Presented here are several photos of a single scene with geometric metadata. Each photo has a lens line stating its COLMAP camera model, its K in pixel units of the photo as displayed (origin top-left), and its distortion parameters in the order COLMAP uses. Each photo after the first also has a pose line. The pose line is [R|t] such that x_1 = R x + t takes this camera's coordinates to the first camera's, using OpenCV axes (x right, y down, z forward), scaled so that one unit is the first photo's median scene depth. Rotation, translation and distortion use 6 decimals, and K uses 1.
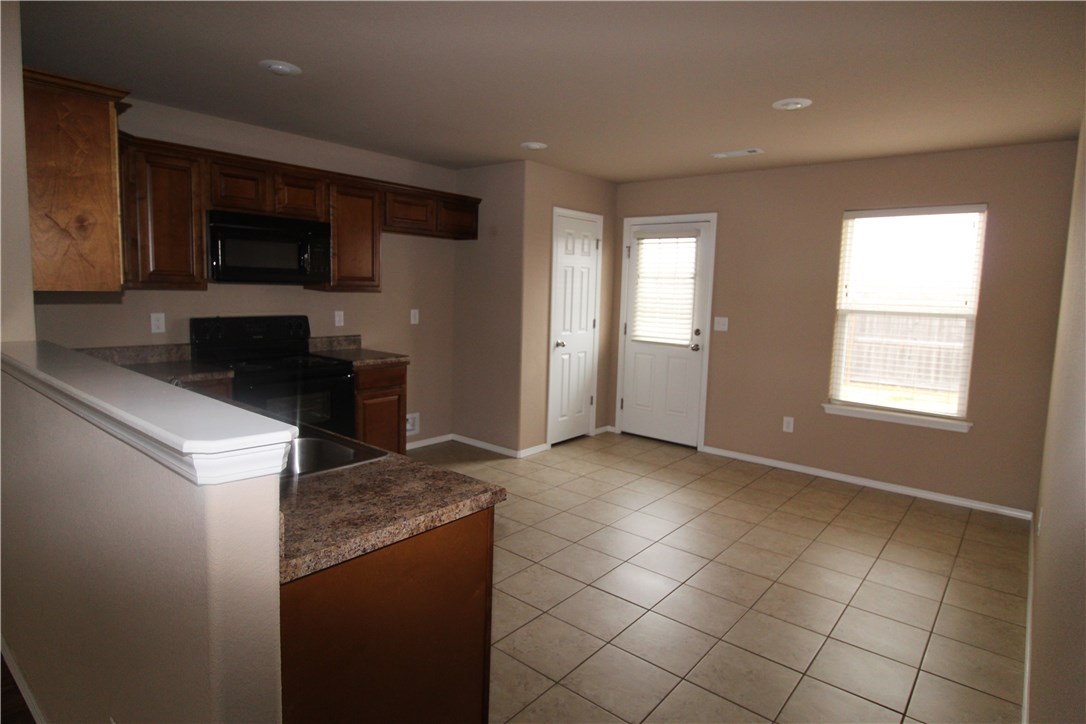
lens RADIAL K [[599.4, 0, 541.4], [0, 599.4, 358.9], [0, 0, 1]] dist [-0.000819, -0.006475]
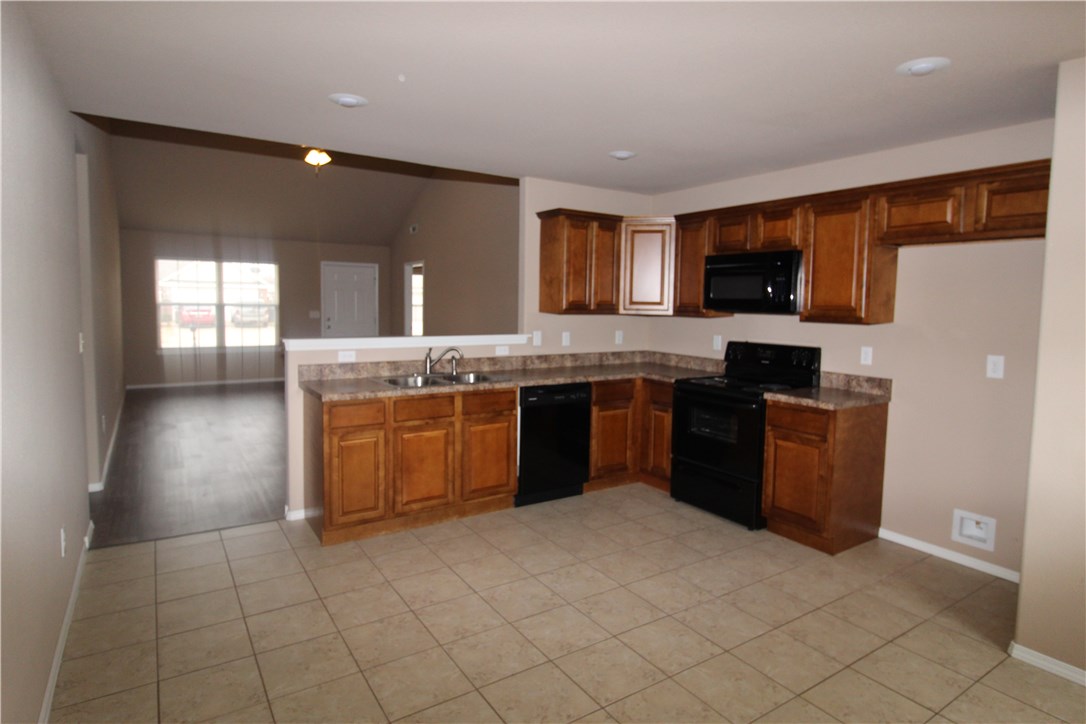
lens RADIAL K [[599.4, 0, 542.5], [0, 599.4, 354.9], [0, 0, 1]] dist [-0.000819, -0.006475]
pose [[-0.286980, 0.047366, -0.956765, 0.754481], [-0.144024, 0.985290, 0.091978, -0.101134], [0.947048, 0.164192, -0.275937, 1.005702]]
